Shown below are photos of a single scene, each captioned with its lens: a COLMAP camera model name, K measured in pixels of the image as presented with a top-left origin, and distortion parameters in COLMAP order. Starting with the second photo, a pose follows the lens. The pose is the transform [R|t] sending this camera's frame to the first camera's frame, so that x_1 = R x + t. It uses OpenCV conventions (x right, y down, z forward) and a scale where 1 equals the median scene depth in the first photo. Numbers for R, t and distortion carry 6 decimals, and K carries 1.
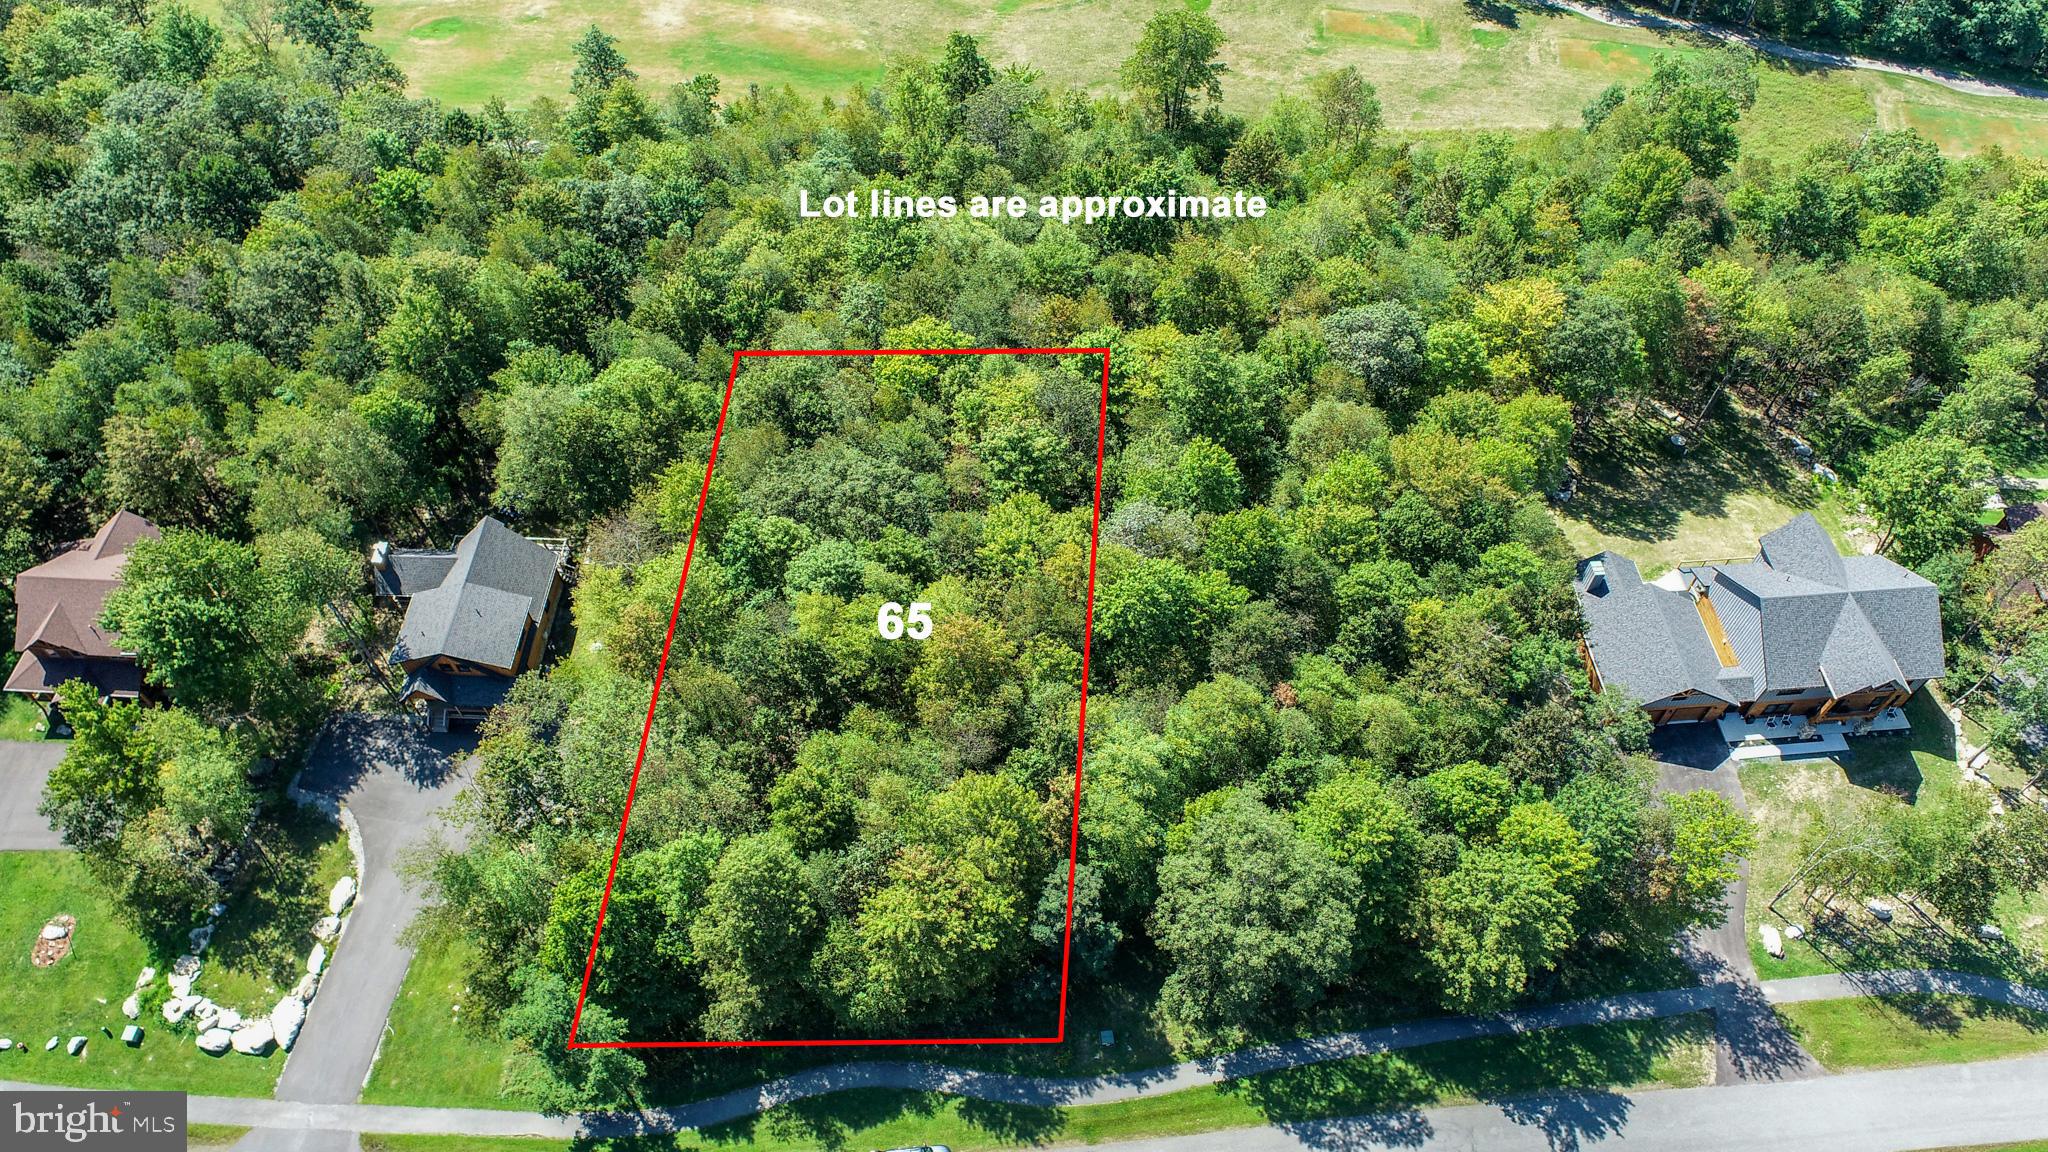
lens RADIAL K [[1400.6, 0, 1024.0], [0, 1400.6, 576.0], [0, 0, 1]] dist [-0.023966, 0.017618]
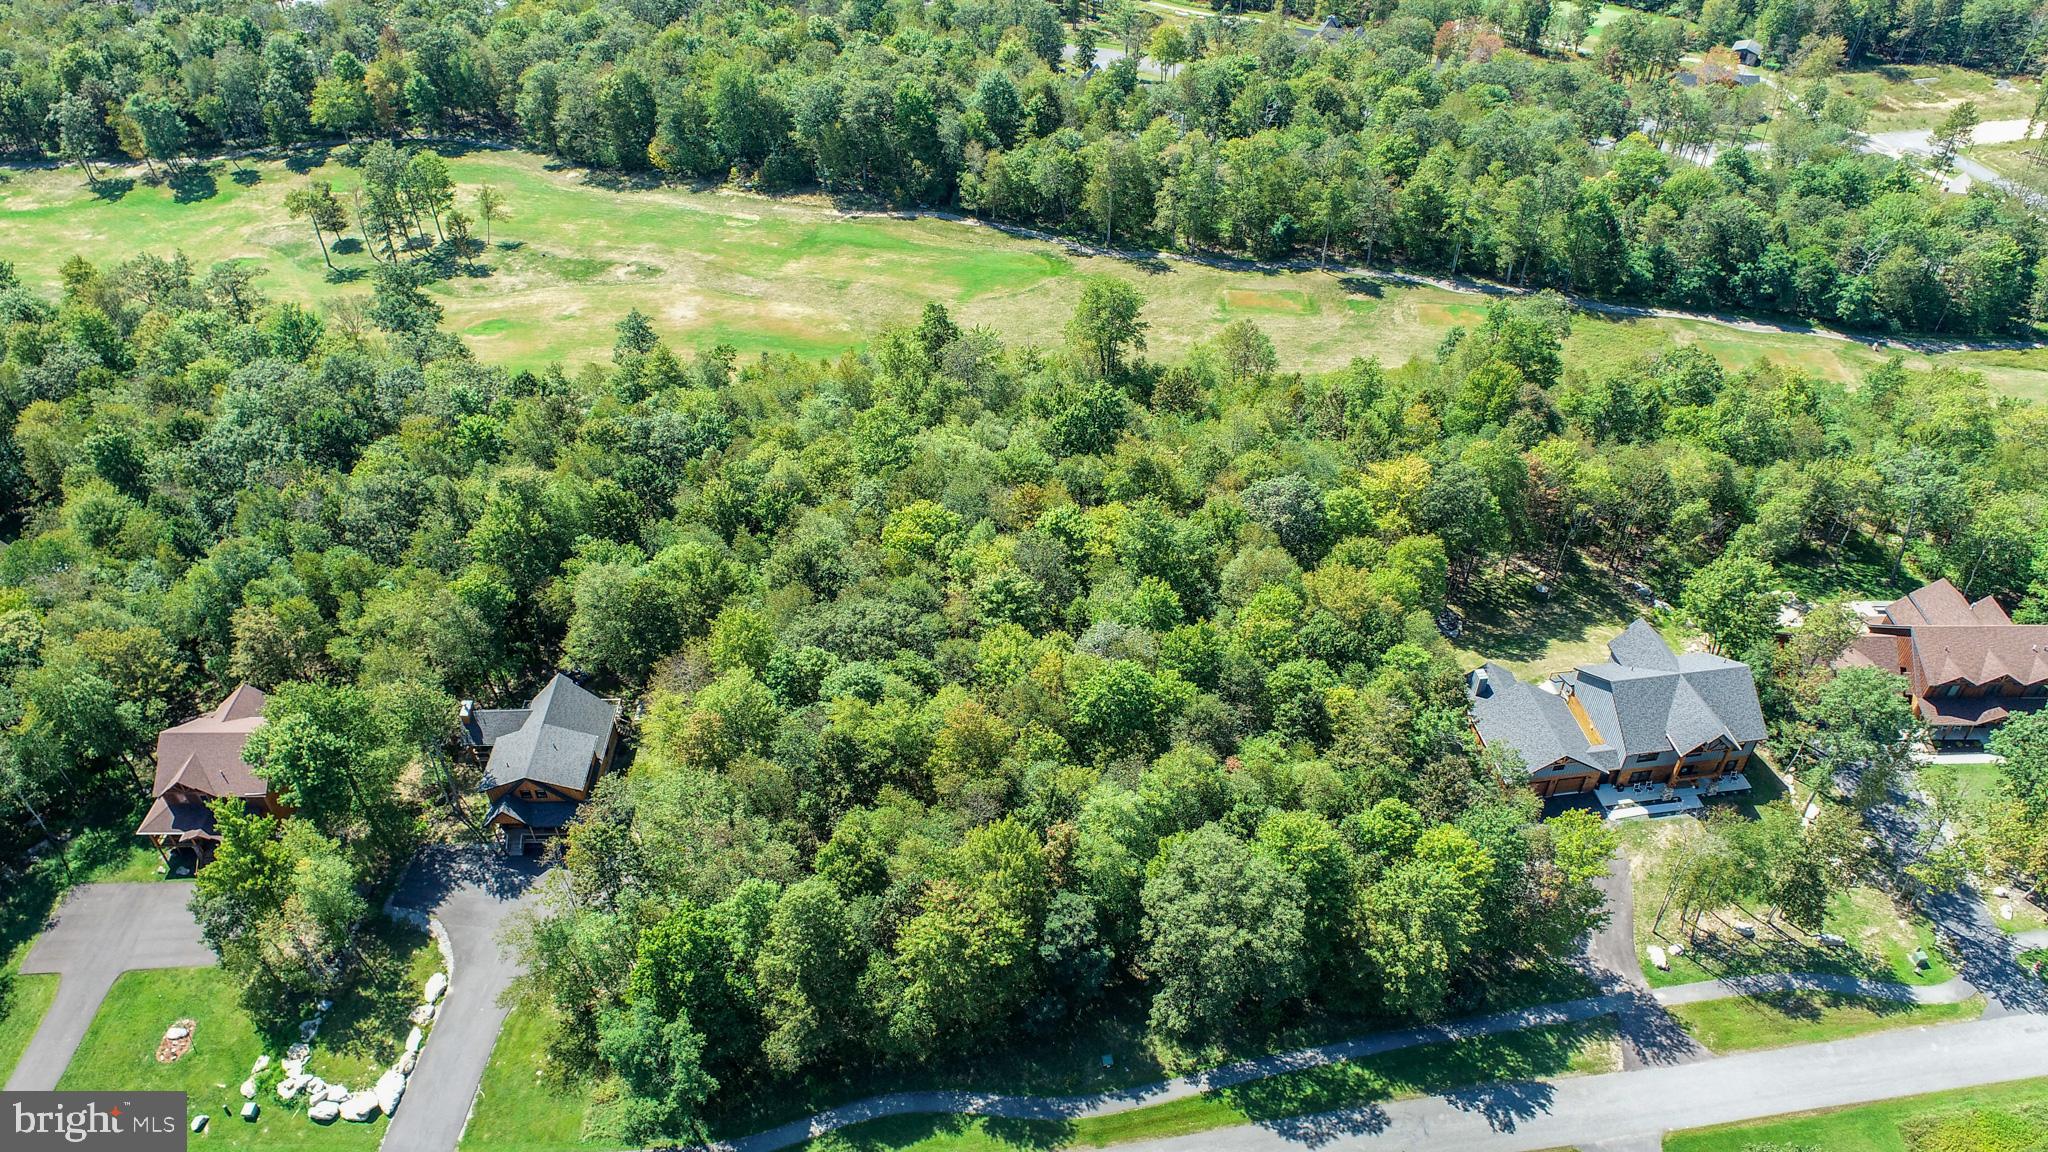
lens RADIAL K [[1400.6, 0, 1024.0], [0, 1400.6, 576.0], [0, 0, 1]] dist [-0.023966, 0.017618]
pose [[0.998155, -0.042307, 0.043549, -0.038236], [0.051278, 0.971472, -0.231543, 0.179349], [-0.032511, 0.233349, 0.971849, -0.199039]]
